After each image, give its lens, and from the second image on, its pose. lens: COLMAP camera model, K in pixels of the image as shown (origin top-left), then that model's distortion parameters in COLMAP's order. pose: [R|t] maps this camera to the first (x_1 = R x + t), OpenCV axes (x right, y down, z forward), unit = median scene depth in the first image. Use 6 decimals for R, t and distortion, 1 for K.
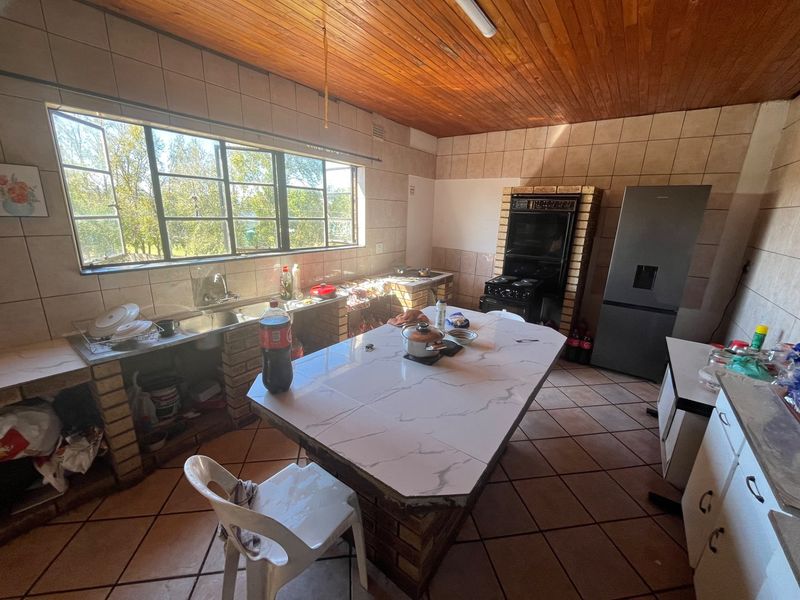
lens RADIAL K [[325.8, 0, 399.6], [0, 325.8, 302.0], [0, 0, 1]] dist [0.001233, -0.000336]
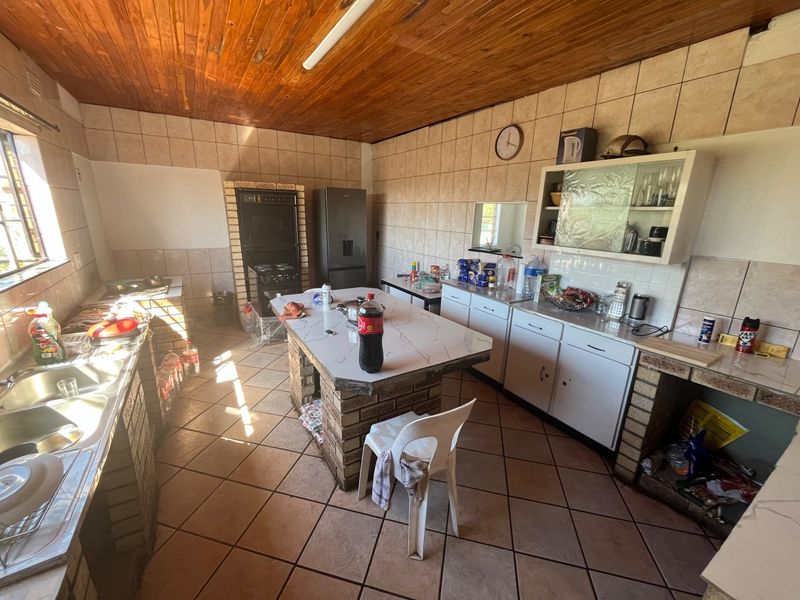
lens RADIAL K [[325.8, 0, 399.4], [0, 325.8, 299.5], [0, 0, 1]] dist [0.001233, -0.000336]
pose [[0.378877, -0.268684, 0.885585, -0.523771], [0.237577, 0.953096, 0.187525, -0.068926], [-0.894433, 0.139346, 0.424939, 0.155939]]
